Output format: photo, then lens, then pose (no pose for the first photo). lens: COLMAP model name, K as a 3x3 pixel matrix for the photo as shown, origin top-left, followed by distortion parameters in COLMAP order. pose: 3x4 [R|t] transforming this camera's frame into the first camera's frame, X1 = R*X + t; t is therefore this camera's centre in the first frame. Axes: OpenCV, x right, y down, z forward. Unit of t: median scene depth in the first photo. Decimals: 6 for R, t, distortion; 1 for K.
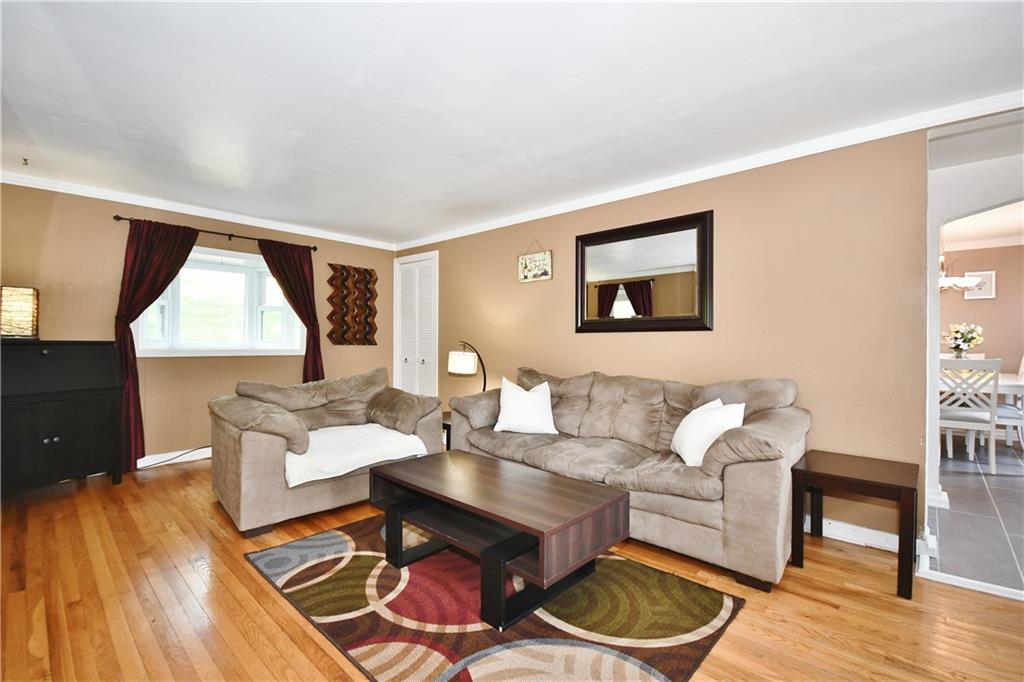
lens RADIAL K [[444.7, 0, 506.9], [0, 444.7, 343.1], [0, 0, 1]] dist [0.003704, -0.001713]
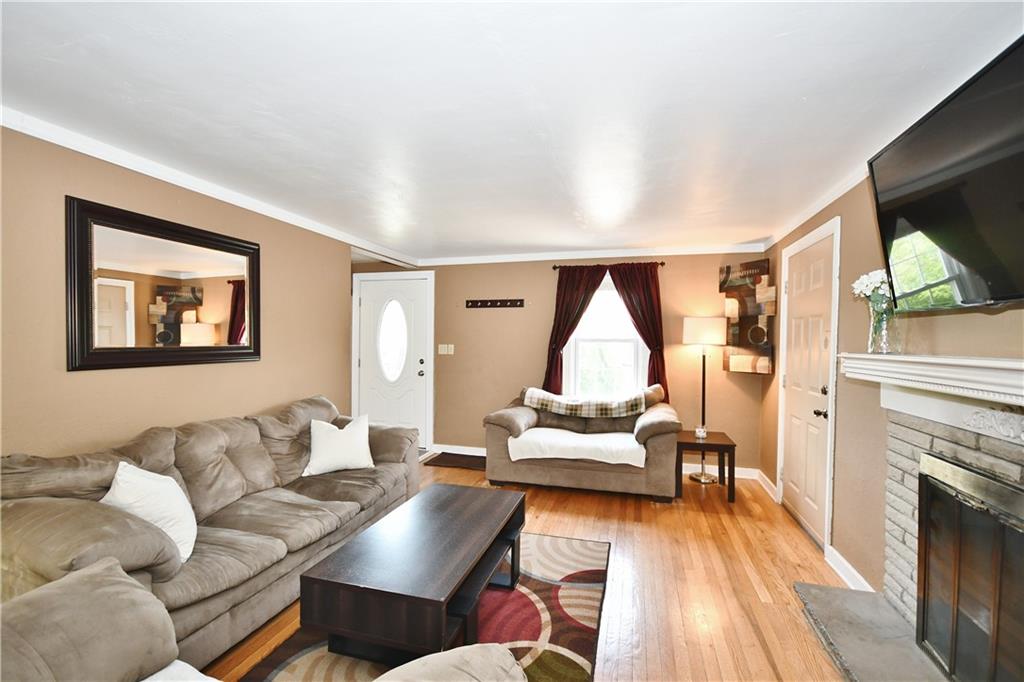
lens RADIAL K [[444.7, 0, 511.7], [0, 444.7, 342.2], [0, 0, 1]] dist [0.003704, -0.001713]
pose [[-0.453057, -0.012599, 0.891392, -0.588292], [-0.011514, 0.999899, 0.008281, -0.068919], [-0.891407, -0.006512, -0.453157, 0.761335]]
